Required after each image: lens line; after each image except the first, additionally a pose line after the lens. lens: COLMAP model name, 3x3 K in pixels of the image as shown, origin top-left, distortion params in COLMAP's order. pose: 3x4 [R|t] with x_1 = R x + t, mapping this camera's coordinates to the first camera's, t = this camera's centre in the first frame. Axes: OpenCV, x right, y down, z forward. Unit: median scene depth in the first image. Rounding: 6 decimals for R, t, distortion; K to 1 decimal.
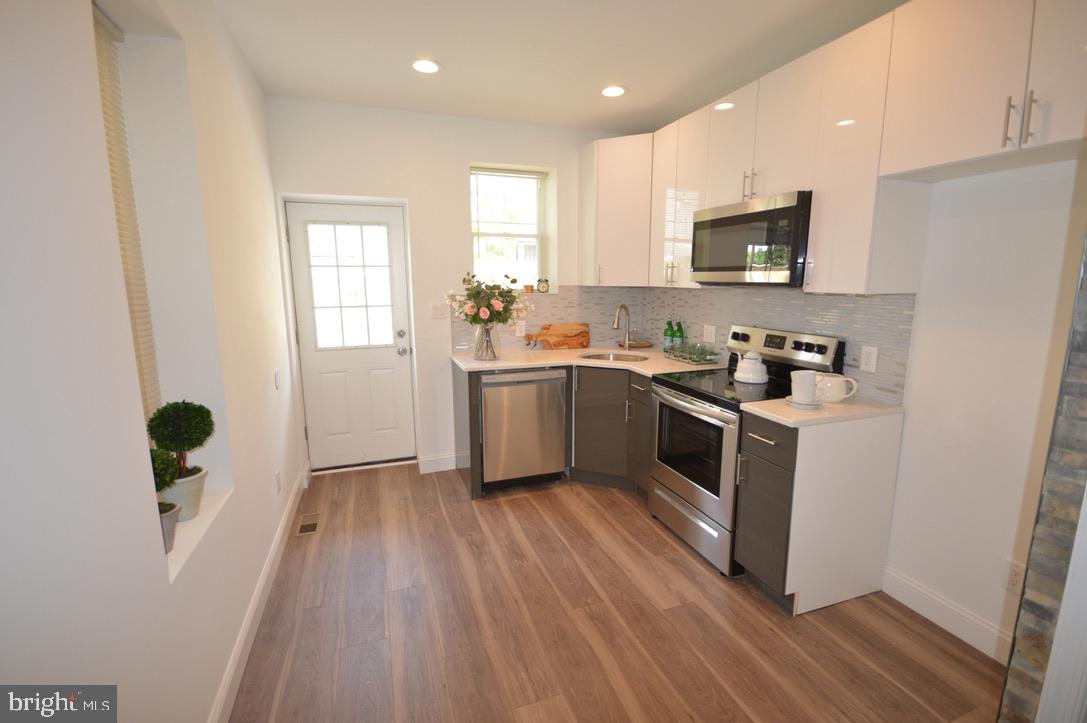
lens RADIAL K [[486.9, 0, 543.5], [0, 486.9, 361.5], [0, 0, 1]] dist [0.000398, 0.000146]
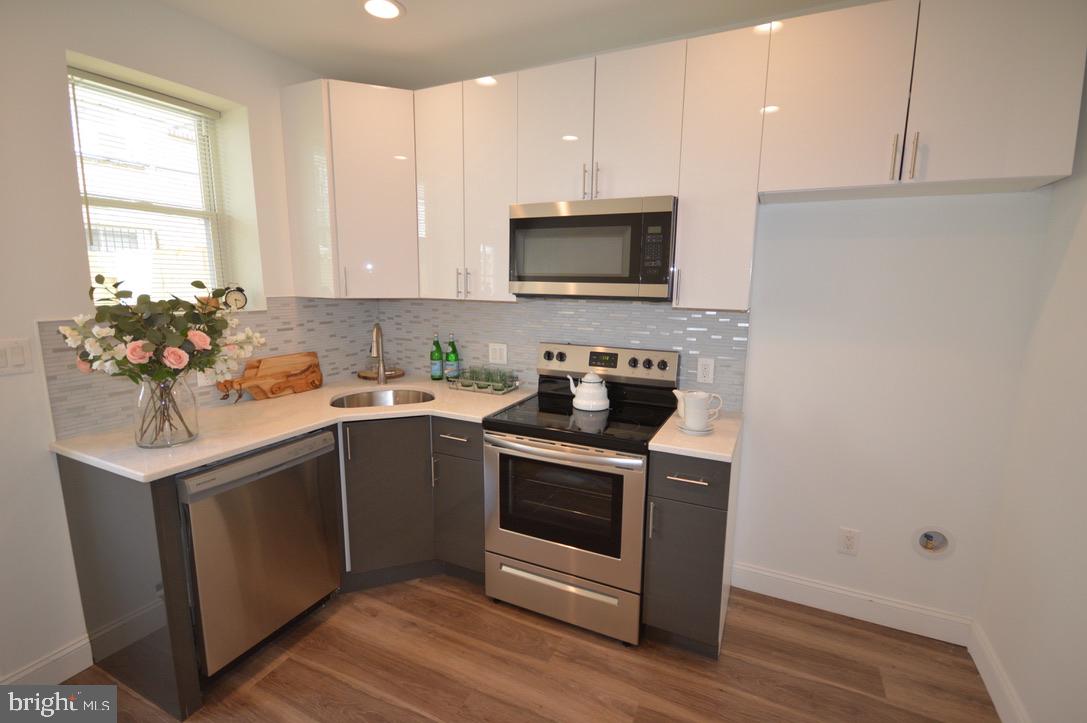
lens RADIAL K [[486.9, 0, 543.5], [0, 486.9, 361.5], [0, 0, 1]] dist [0.000398, 0.000146]
pose [[0.704243, -0.106350, 0.701949, -0.202390], [0.107420, 0.993296, 0.042720, -0.074024], [-0.701786, 0.045318, 0.710945, 0.363041]]
